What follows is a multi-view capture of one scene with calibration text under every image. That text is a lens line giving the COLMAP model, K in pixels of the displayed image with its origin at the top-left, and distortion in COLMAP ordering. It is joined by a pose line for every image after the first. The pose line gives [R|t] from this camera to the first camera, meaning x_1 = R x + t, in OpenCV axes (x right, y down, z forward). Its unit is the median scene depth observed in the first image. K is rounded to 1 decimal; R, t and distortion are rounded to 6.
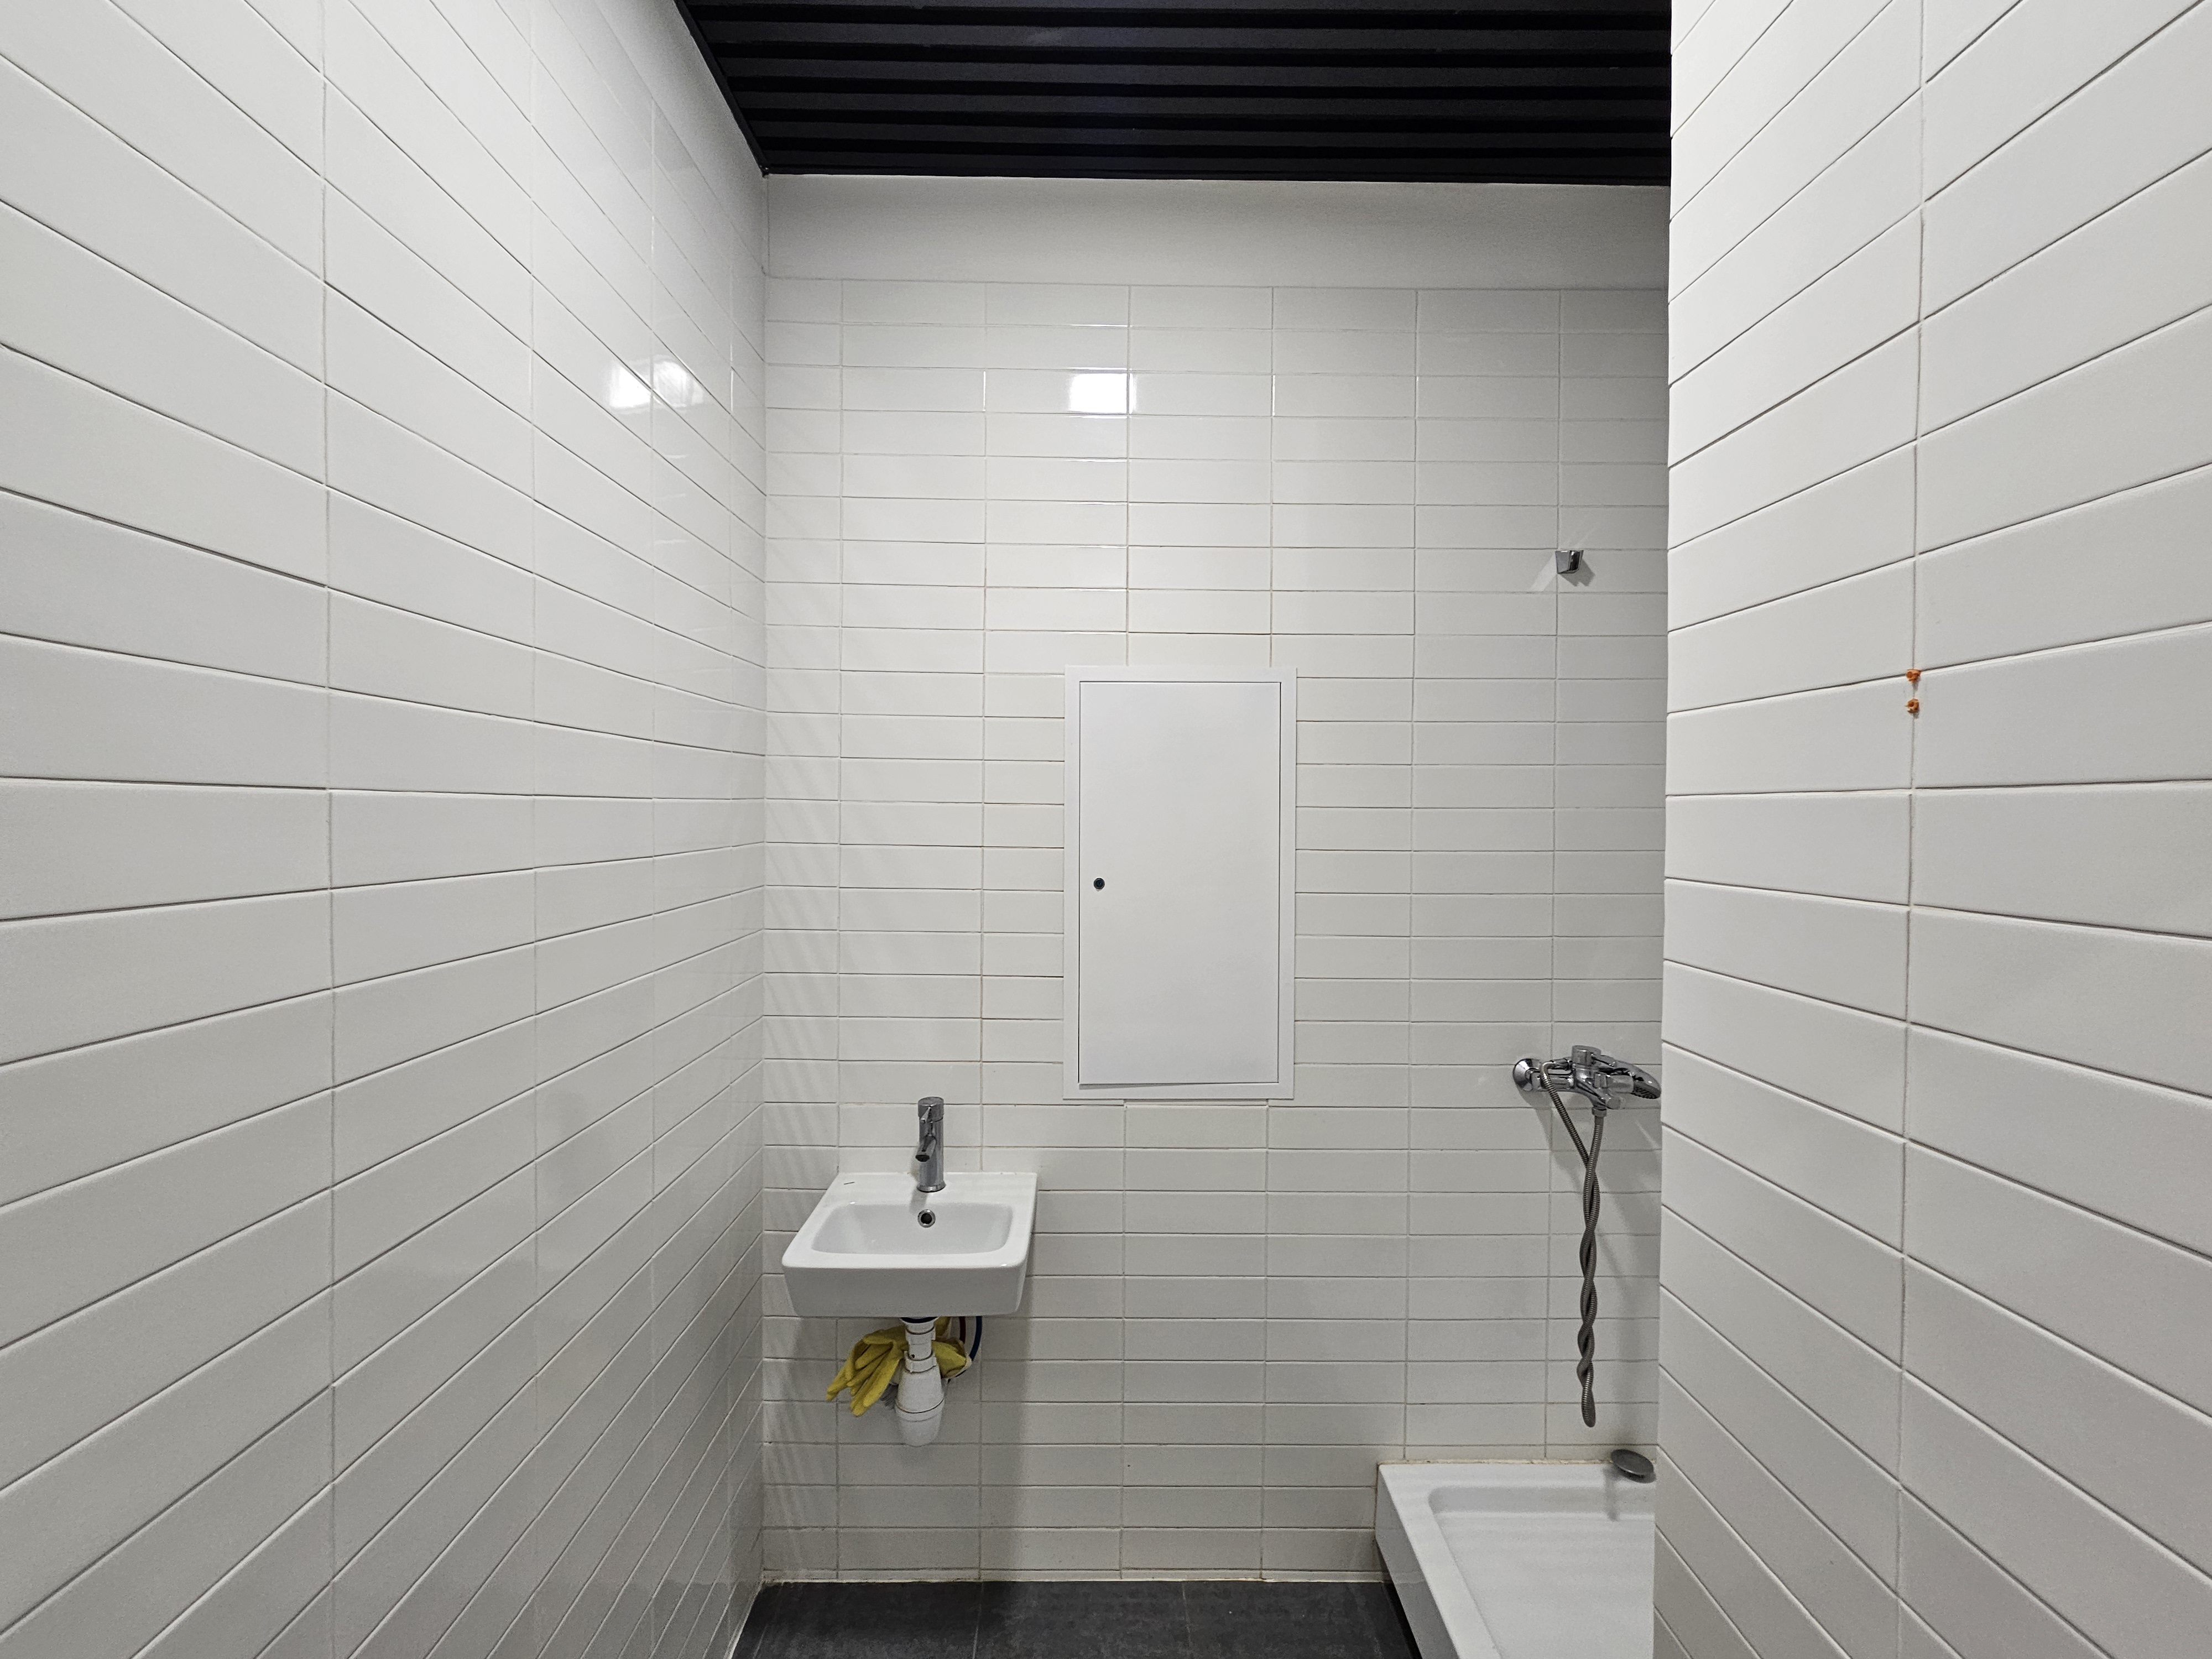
lens RADIAL K [[908.0, 0, 1103.7], [0, 908.0, 826.7], [0, 0, 1]] dist [-0.000721, 0.001674]
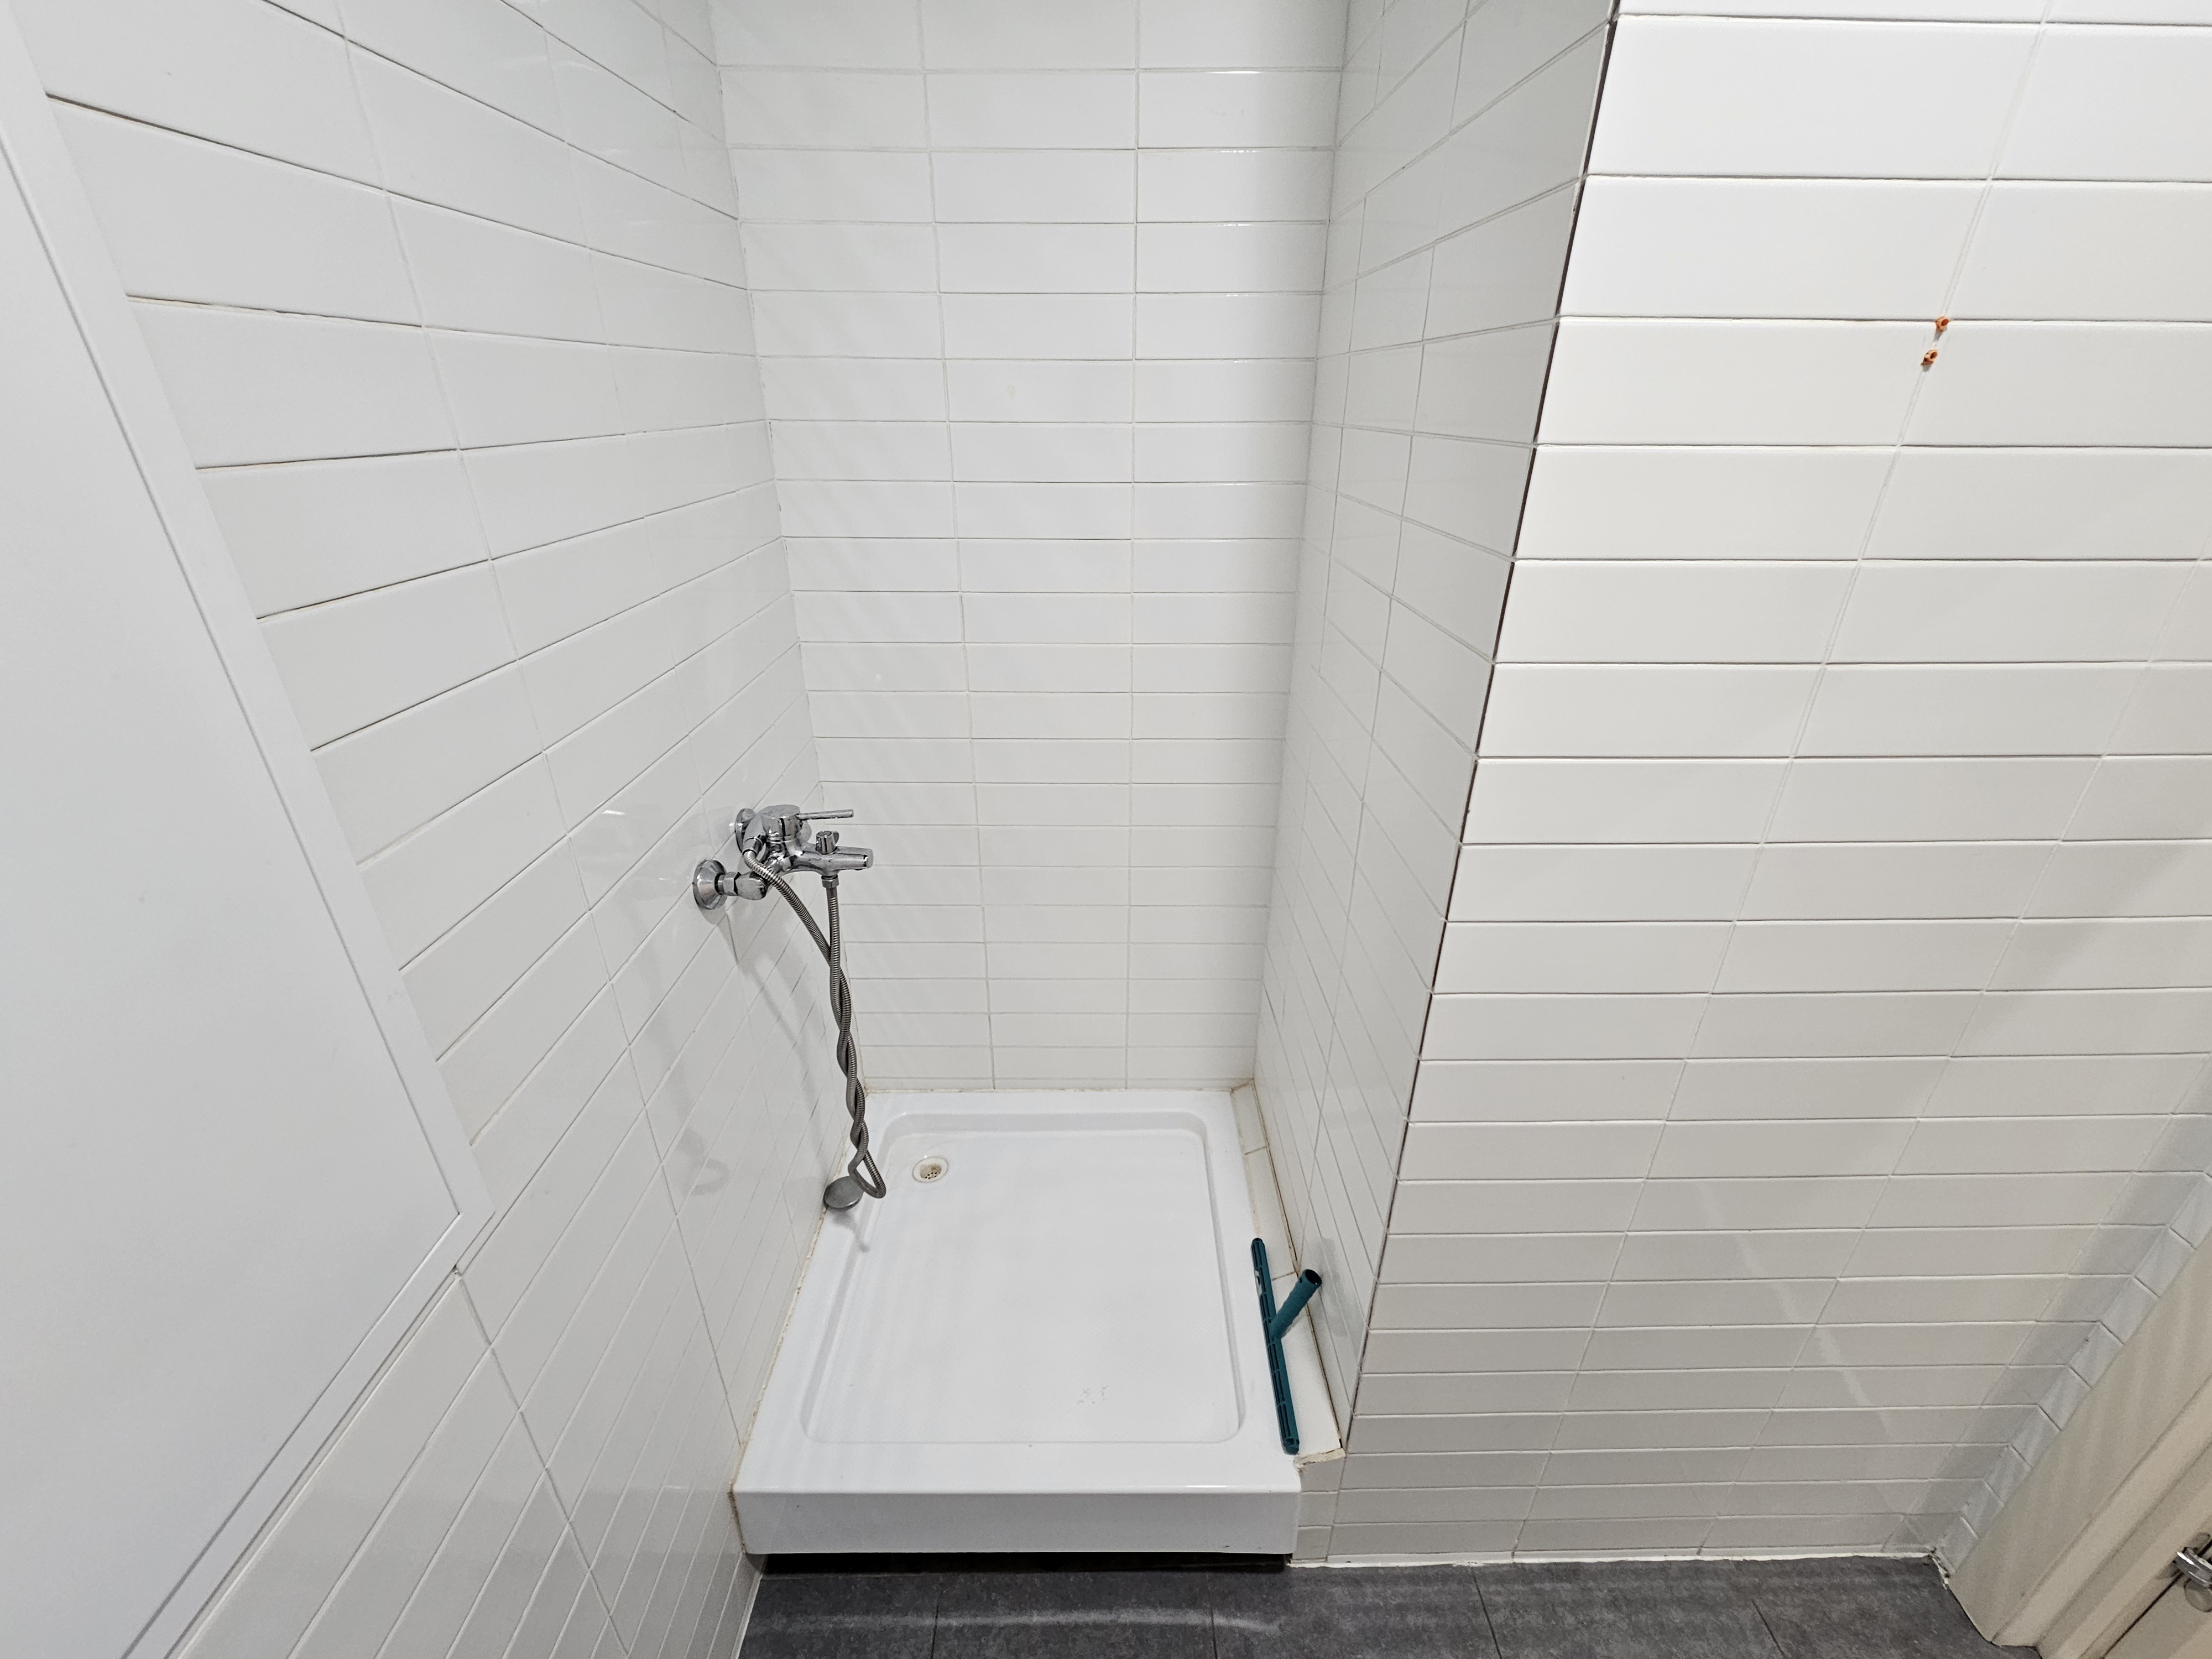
lens RADIAL K [[908.0, 0, 1110.5], [0, 908.0, 837.4], [0, 0, 1]] dist [-0.000721, 0.001674]
pose [[-0.003194, -0.438712, 0.898622, -0.260953], [0.005236, 0.898607, 0.438723, -0.101315], [-0.999981, 0.006107, -0.000573, 1.918087]]
